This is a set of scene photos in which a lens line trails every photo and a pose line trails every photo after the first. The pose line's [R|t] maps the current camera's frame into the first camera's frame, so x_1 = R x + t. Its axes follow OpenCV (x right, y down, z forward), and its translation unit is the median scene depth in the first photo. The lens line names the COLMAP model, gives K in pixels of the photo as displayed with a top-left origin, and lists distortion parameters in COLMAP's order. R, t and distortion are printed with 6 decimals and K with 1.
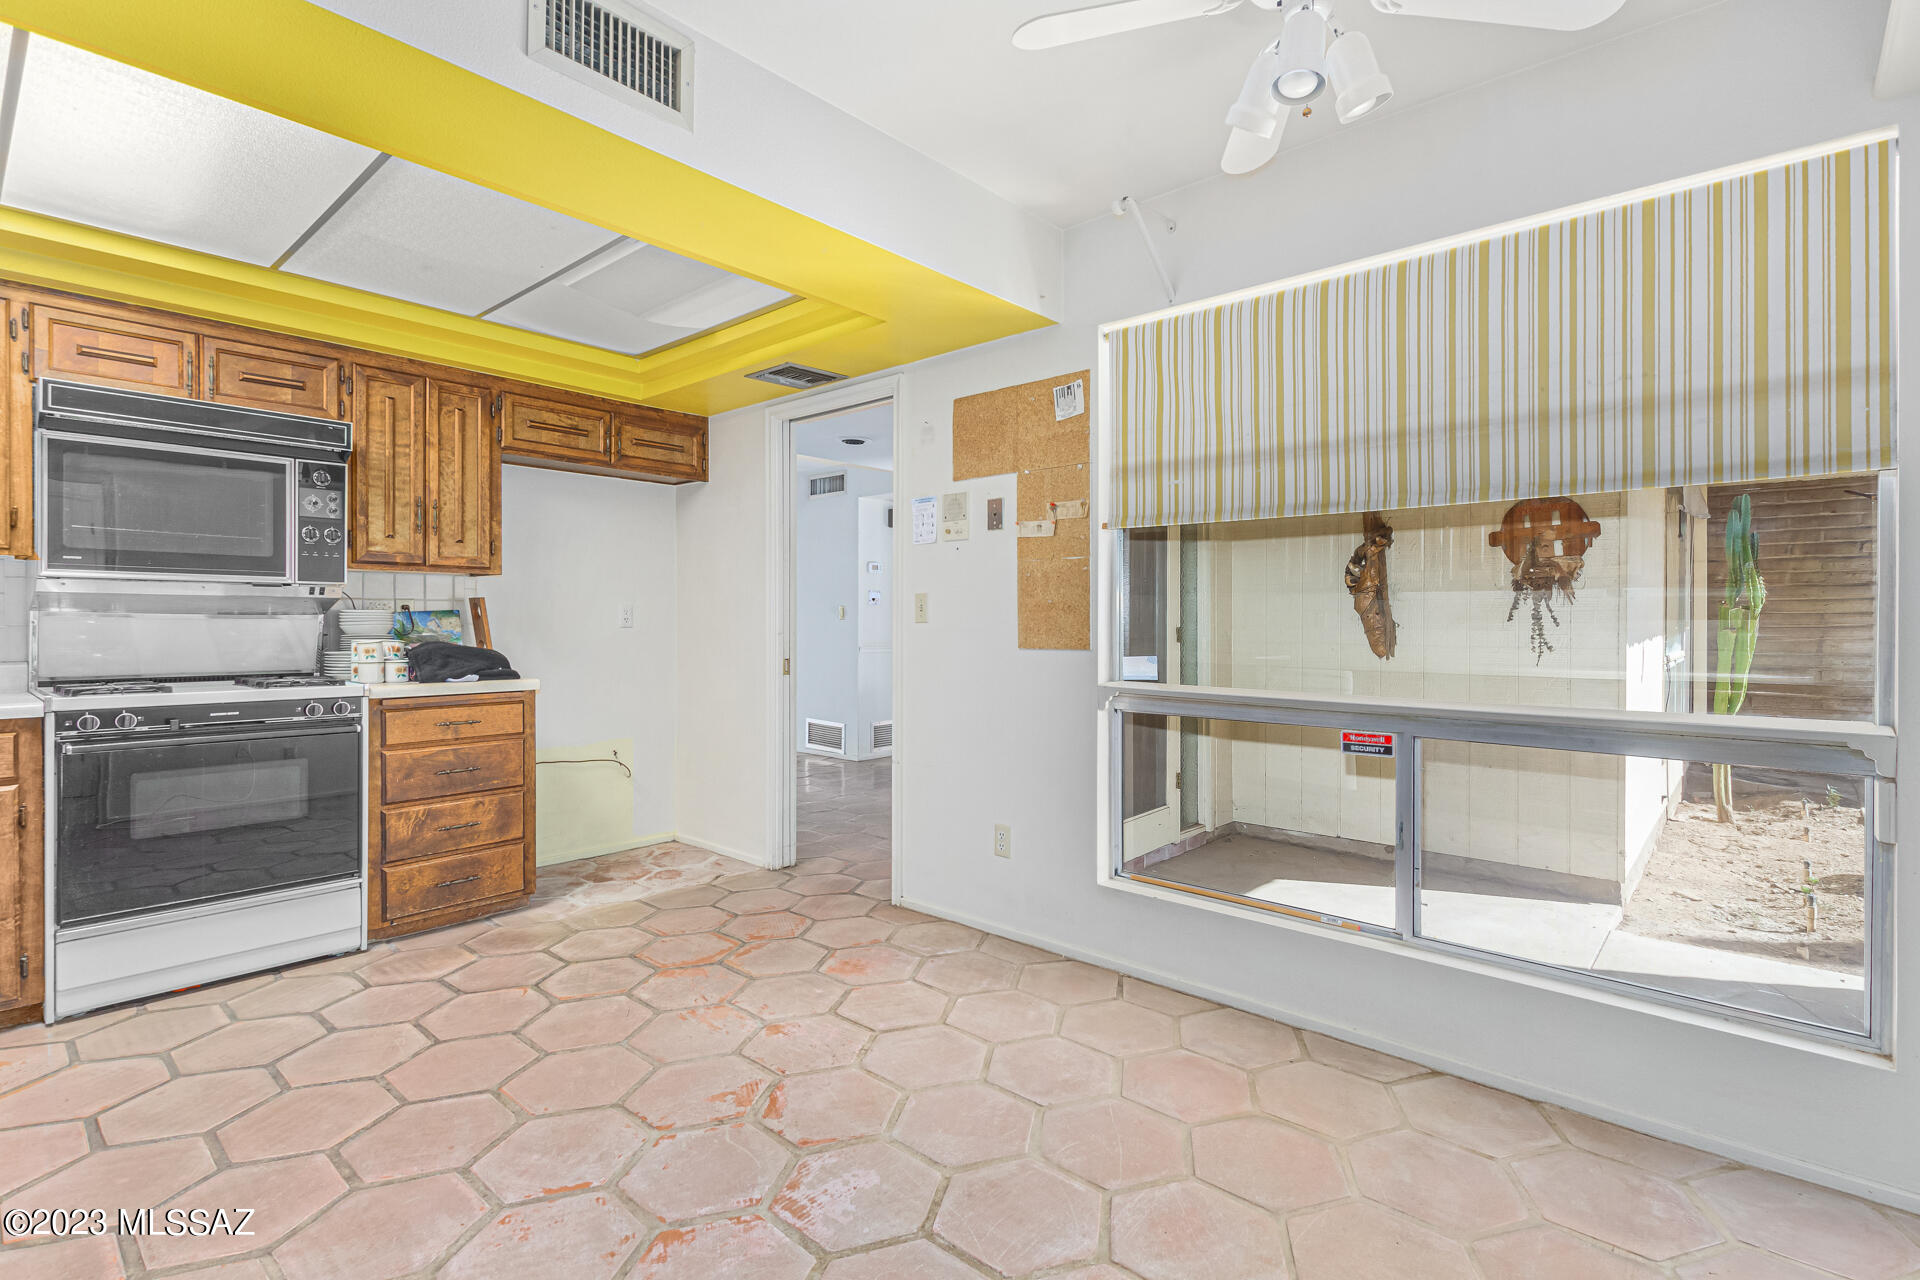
lens RADIAL K [[904.0, 0, 957.5], [0, 904.0, 629.2], [0, 0, 1]] dist [0.011039, -0.003967]
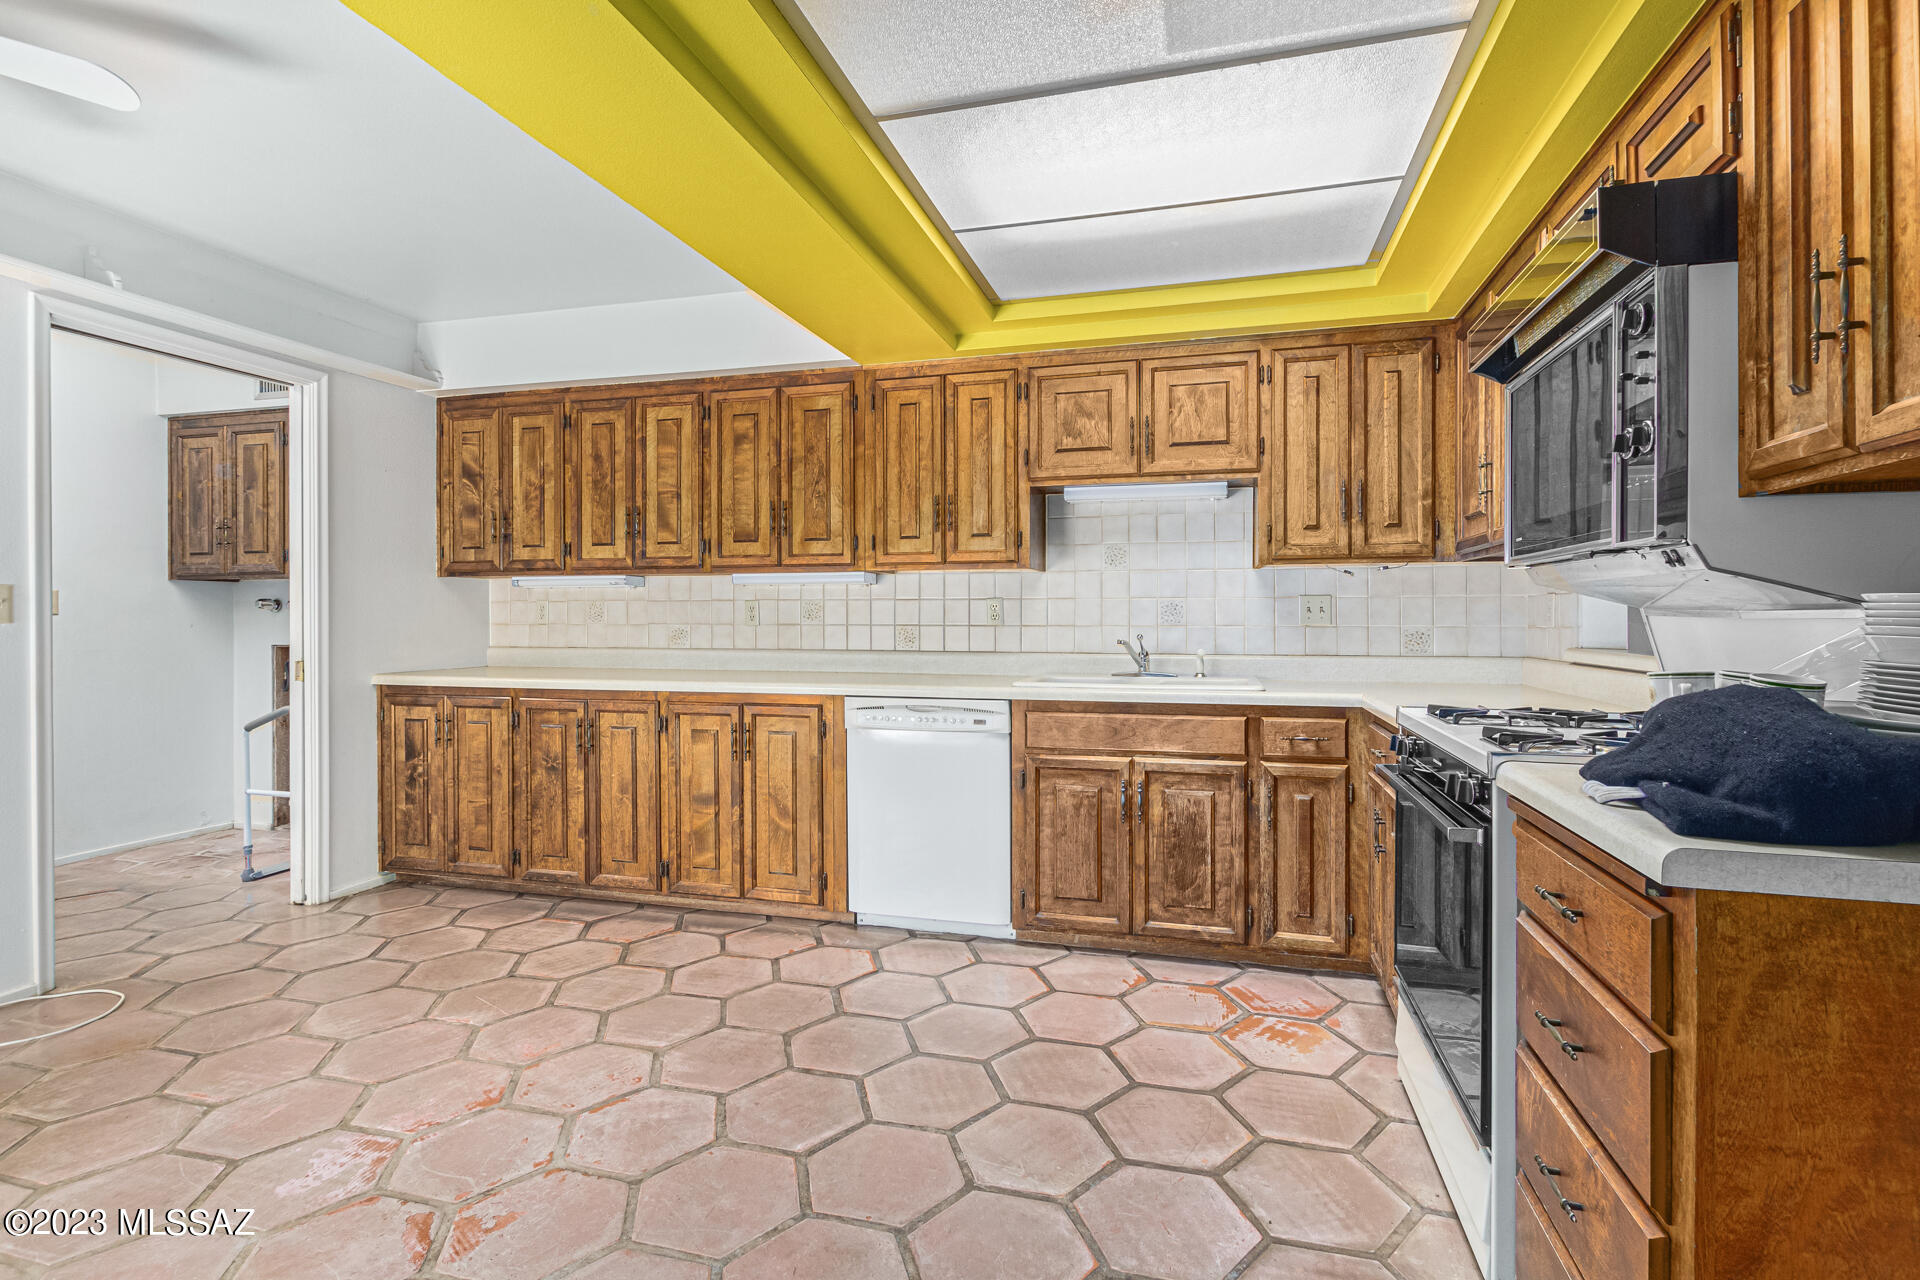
lens RADIAL K [[904.0, 0, 977.1], [0, 904.0, 613.4], [0, 0, 1]] dist [0.011039, -0.003967]
pose [[-0.888753, 0.000060, -0.458385, -0.205546], [-0.004311, 0.999955, 0.008489, -0.022287], [0.458365, 0.009521, -0.888713, 1.472501]]
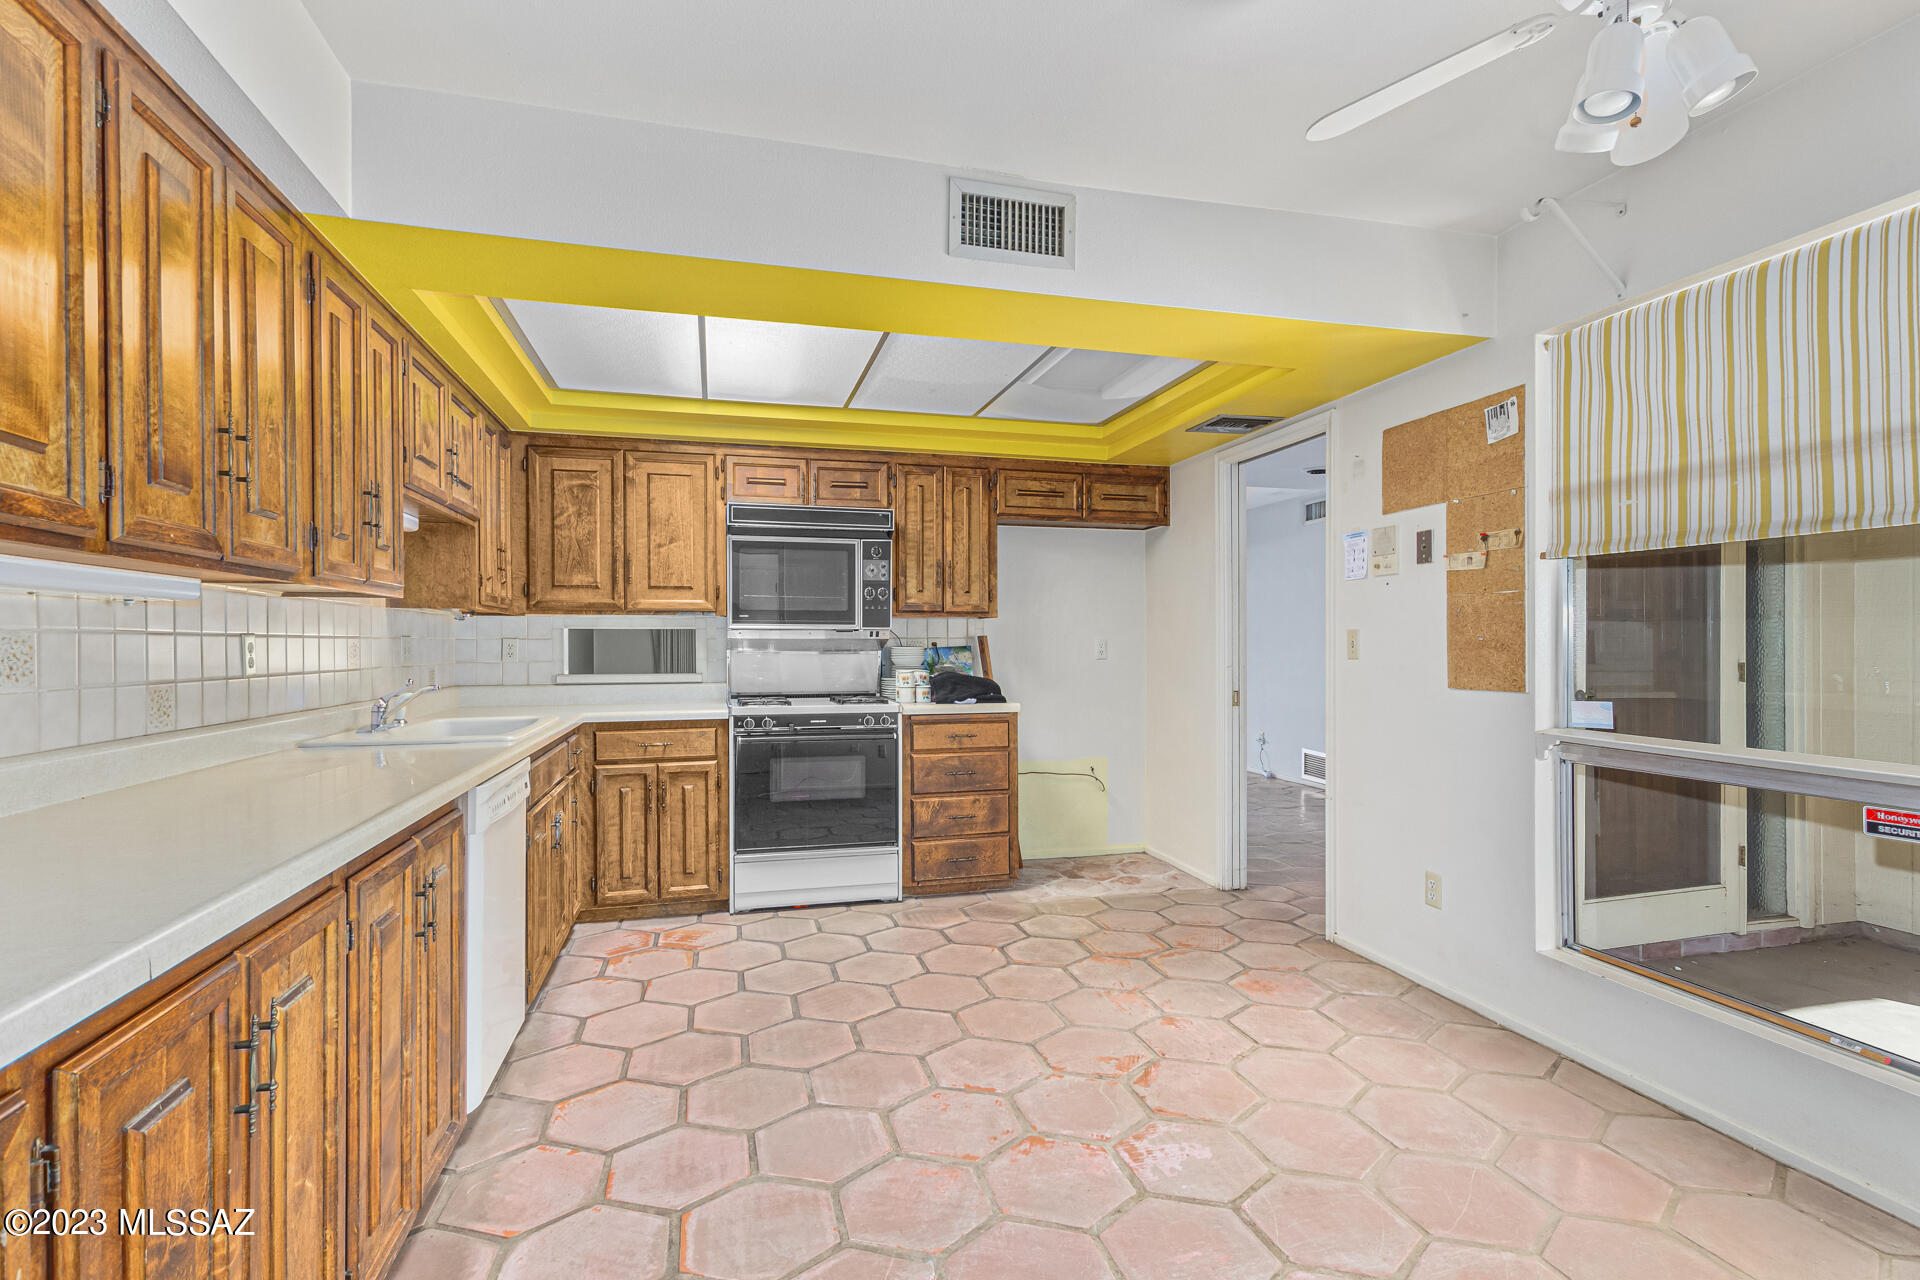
lens RADIAL K [[904.0, 0, 945.6], [0, 904.0, 657.1], [0, 0, 1]] dist [0.011039, -0.003967]
pose [[0.828367, 0.003273, -0.560176, 0.176540], [-0.000117, 0.999984, 0.005670, -0.017948], [0.560186, -0.004632, 0.828354, -0.084351]]
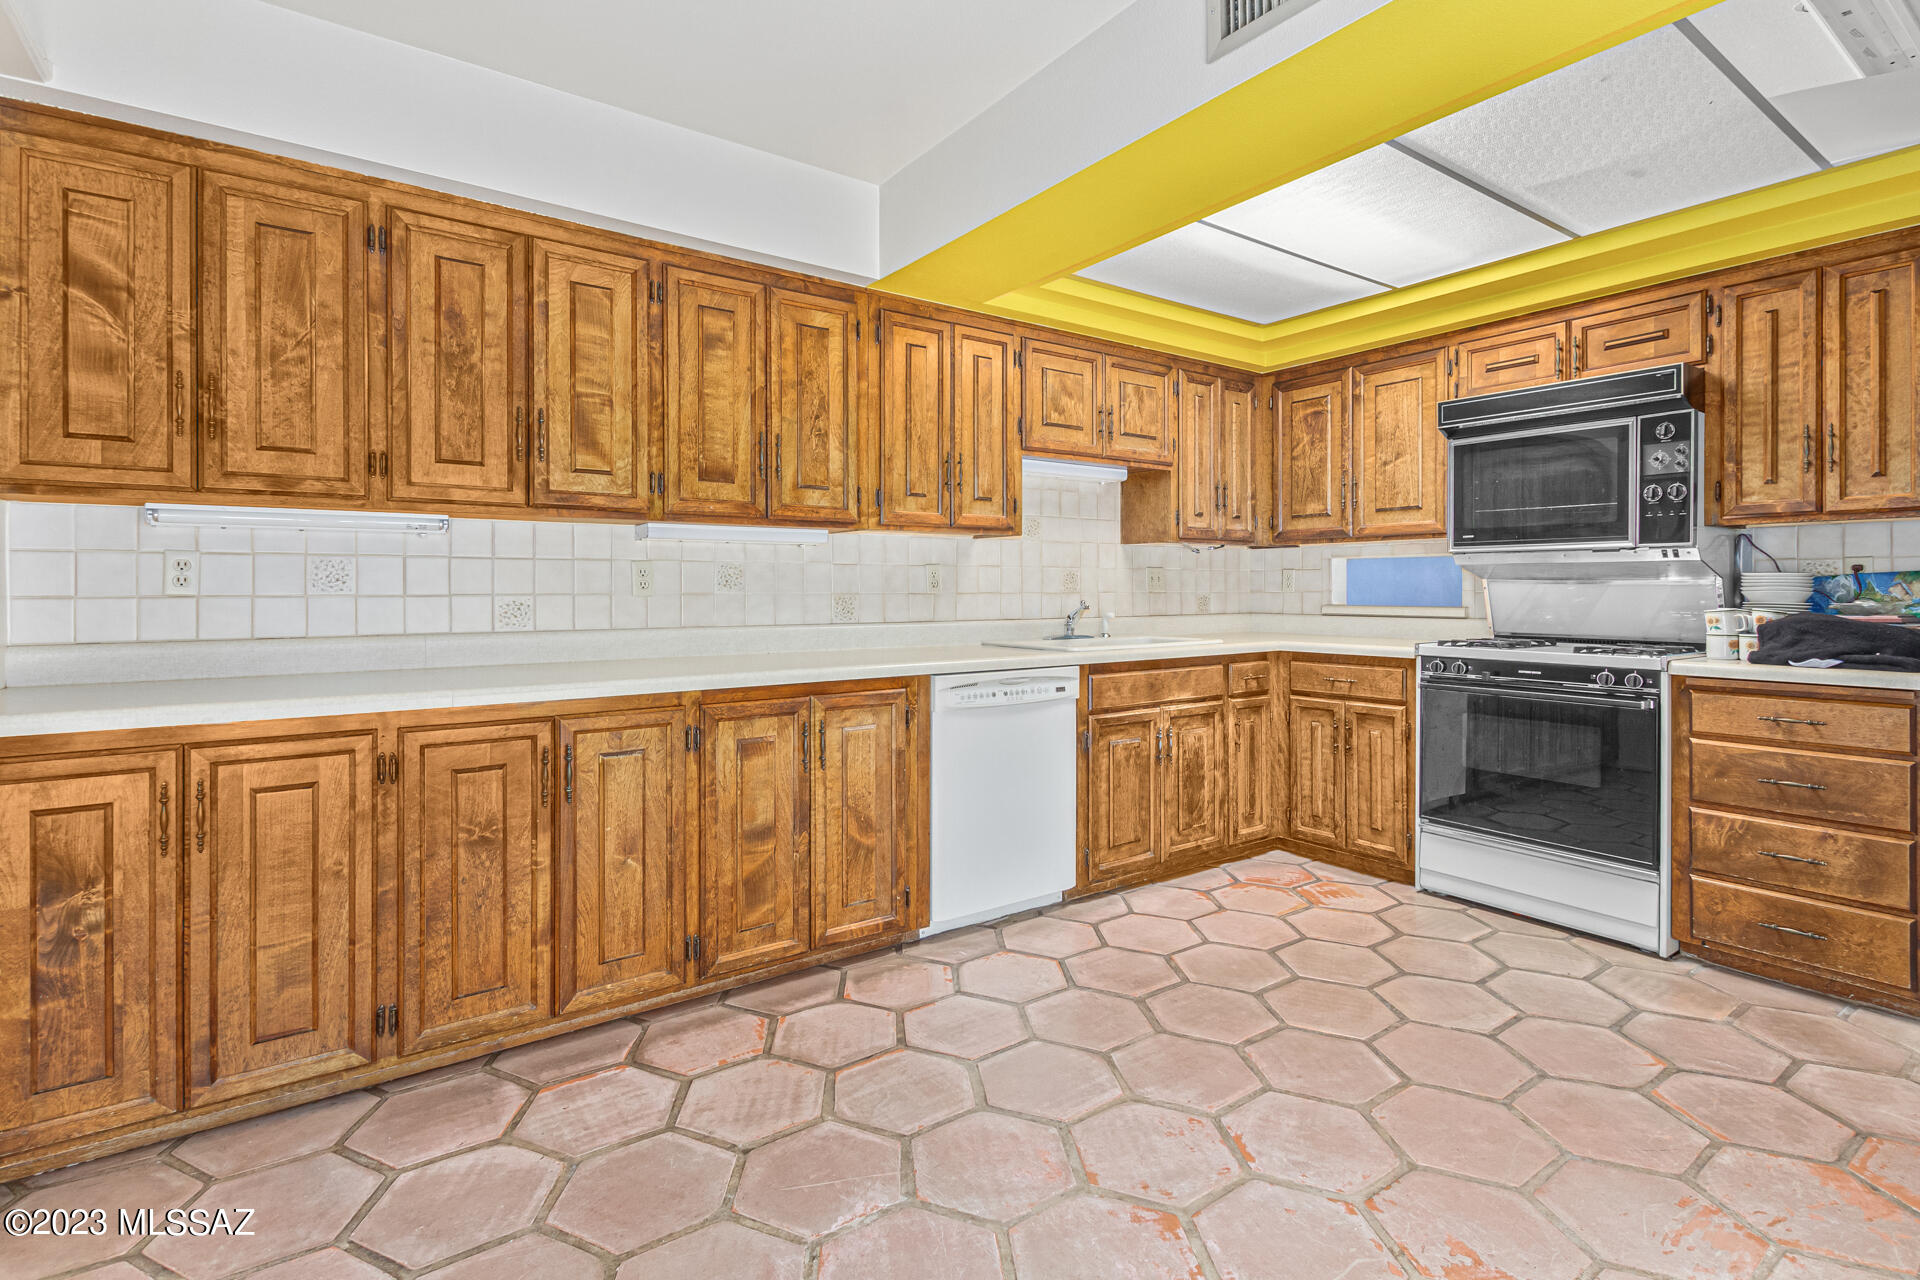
lens RADIAL K [[904.0, 0, 986.3], [0, 904.0, 590.3], [0, 0, 1]] dist [0.011039, -0.003967]
pose [[-0.205994, 0.000206, -0.978553, 0.398278], [-0.008172, 0.999965, 0.001931, -0.001195], [0.978519, 0.008395, -0.205985, 0.602769]]
